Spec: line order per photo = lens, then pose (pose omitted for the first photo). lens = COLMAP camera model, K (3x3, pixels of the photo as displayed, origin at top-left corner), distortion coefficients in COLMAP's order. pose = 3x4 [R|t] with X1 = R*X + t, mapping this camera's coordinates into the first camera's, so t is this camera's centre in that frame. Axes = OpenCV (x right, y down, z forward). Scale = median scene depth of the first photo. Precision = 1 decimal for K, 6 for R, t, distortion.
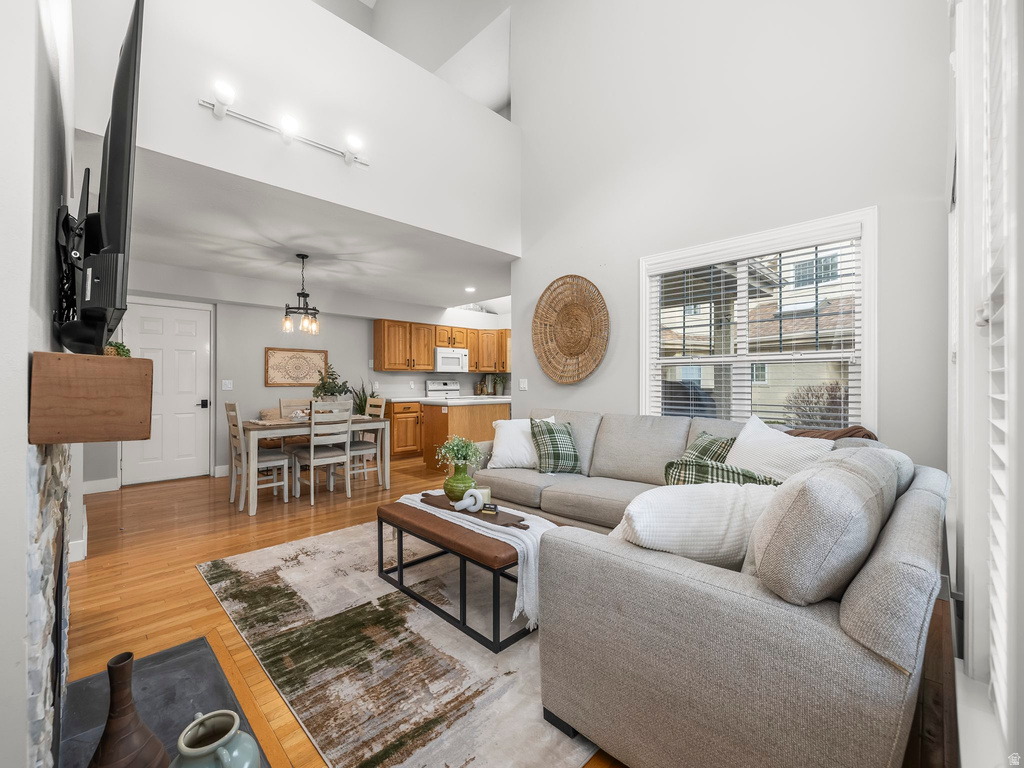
lens RADIAL K [[427.0, 0, 512.0], [0, 427.0, 384.0], [0, 0, 1]] dist [0.003422, -0.000050]
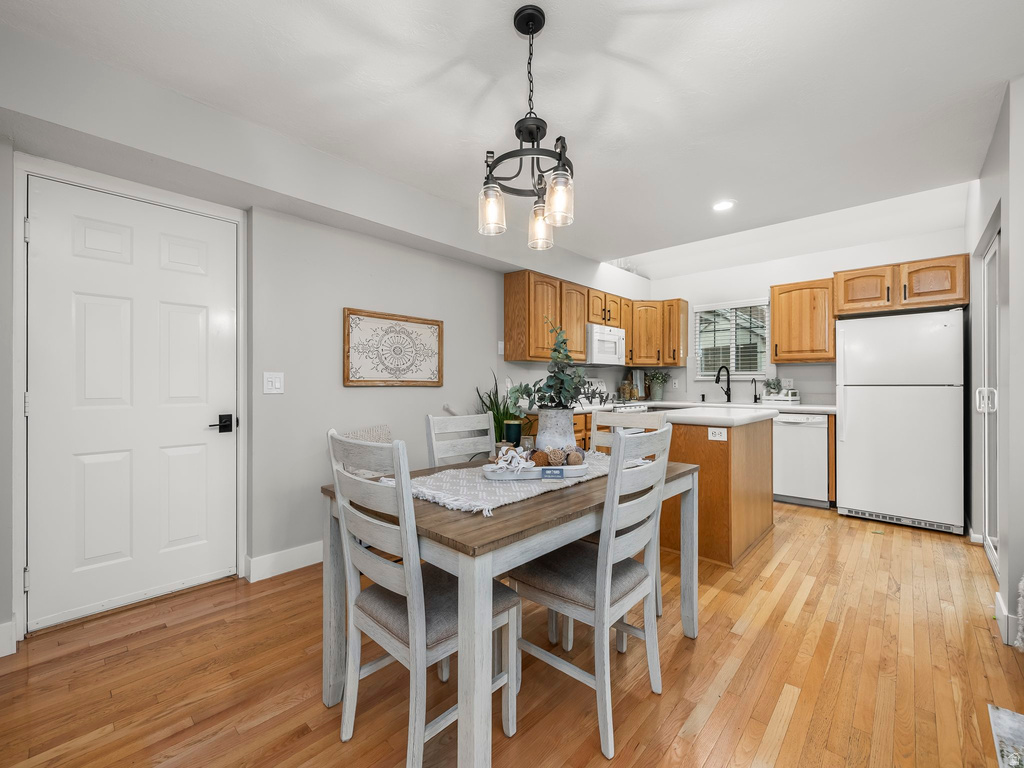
lens RADIAL K [[427.0, 0, 512.0], [0, 427.0, 384.0], [0, 0, 1]] dist [0.003422, -0.000050]
pose [[0.999588, 0.002404, 0.028587, -0.313012], [-0.002335, 0.999994, -0.002452, 0.003180], [-0.028592, 0.002384, 0.999588, 0.392068]]
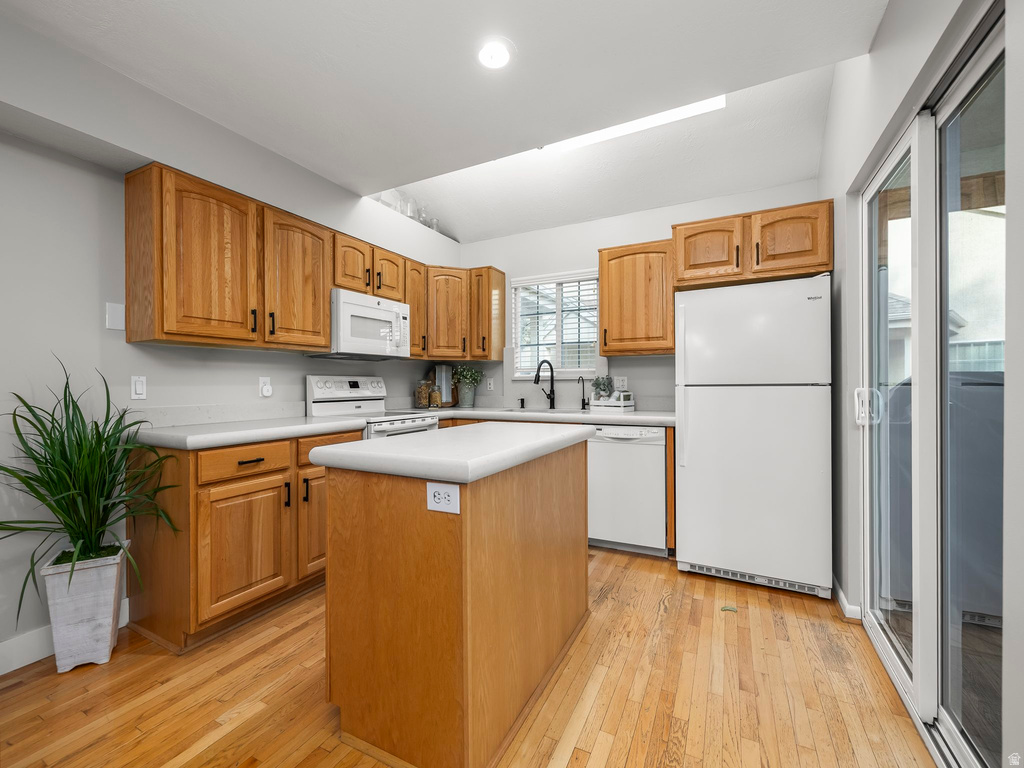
lens RADIAL K [[427.6, 0, 508.7], [0, 427.6, 387.6], [0, 0, 1]] dist [-0.001456, -0.000010]
pose [[0.955677, -0.005062, 0.294375, -0.145153], [0.004063, 0.999984, 0.004007, 0.002360], [-0.294390, -0.002634, 0.955682, 0.596735]]
